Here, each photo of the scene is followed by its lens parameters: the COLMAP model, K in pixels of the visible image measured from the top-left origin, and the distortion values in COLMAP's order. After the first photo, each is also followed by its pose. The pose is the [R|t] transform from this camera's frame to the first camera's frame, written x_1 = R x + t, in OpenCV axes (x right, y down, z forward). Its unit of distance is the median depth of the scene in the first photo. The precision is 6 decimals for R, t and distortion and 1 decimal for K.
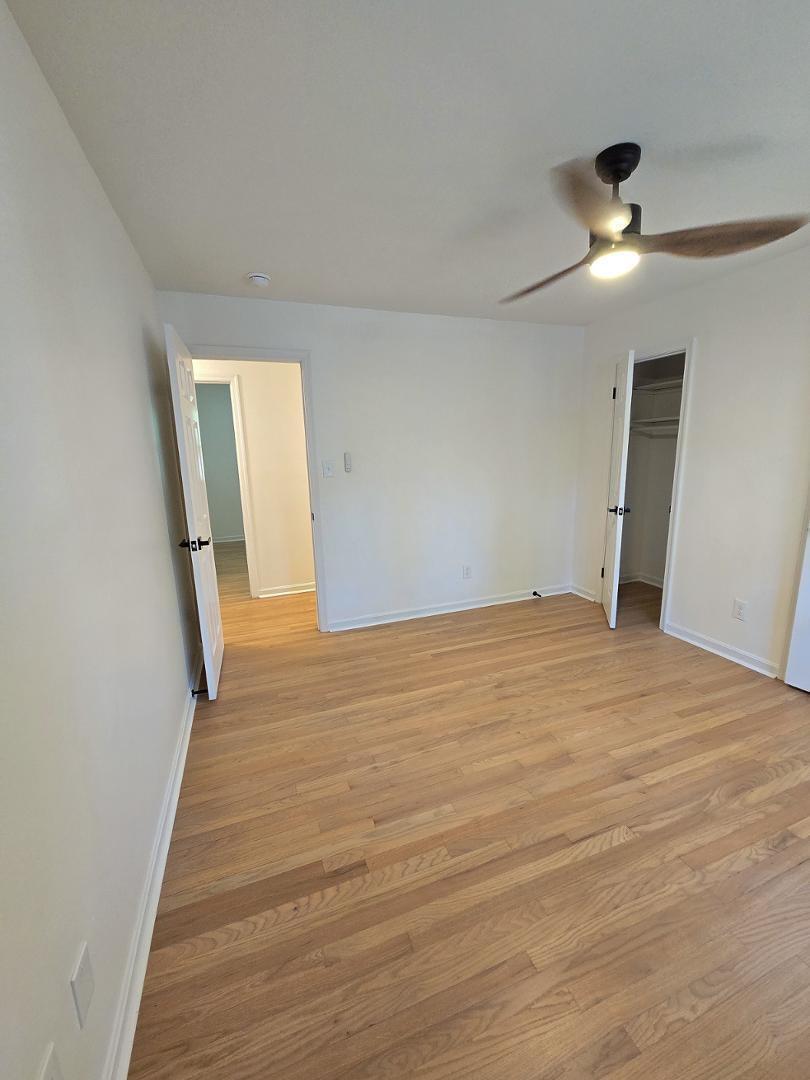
lens RADIAL K [[438.1, 0, 409.7], [0, 438.1, 539.0], [0, 0, 1]] dist [-0.000943, -0.000332]
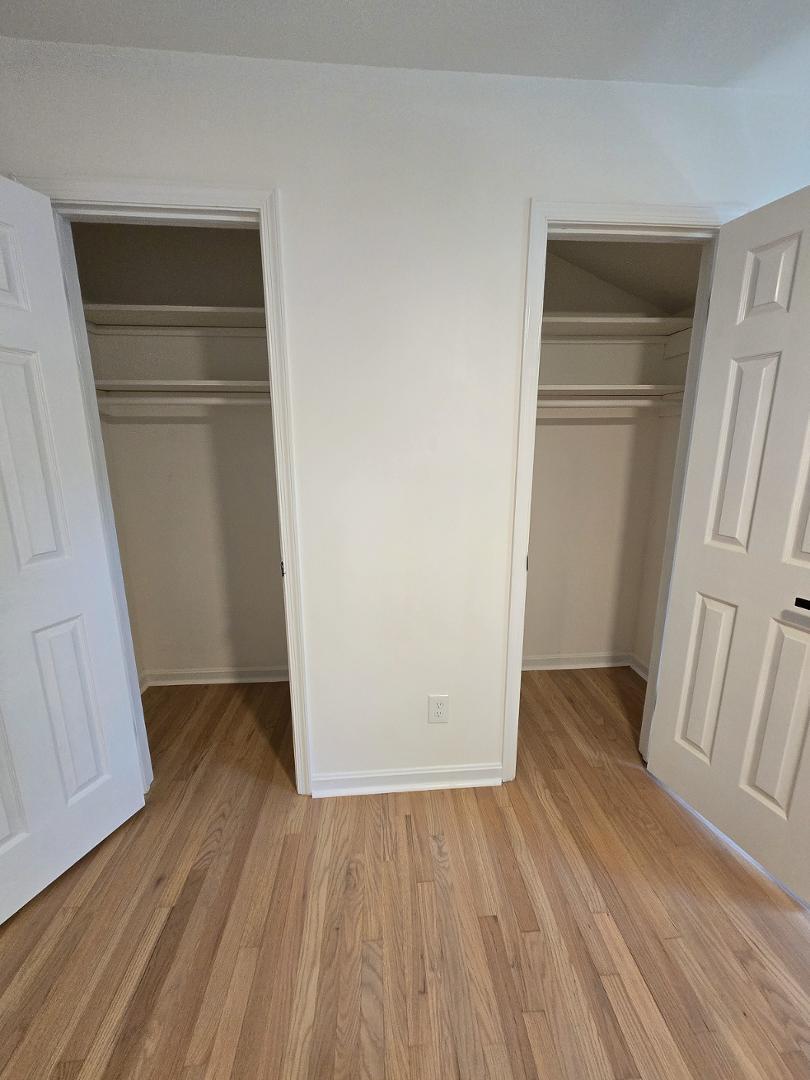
lens RADIAL K [[438.1, 0, 403.4], [0, 438.1, 533.7], [0, 0, 1]] dist [-0.000943, -0.000332]
pose [[0.267705, -0.191041, 0.944371, 0.203482], [0.185538, 0.972023, 0.144040, -0.163332], [-0.945468, 0.136657, 0.295661, 0.793637]]
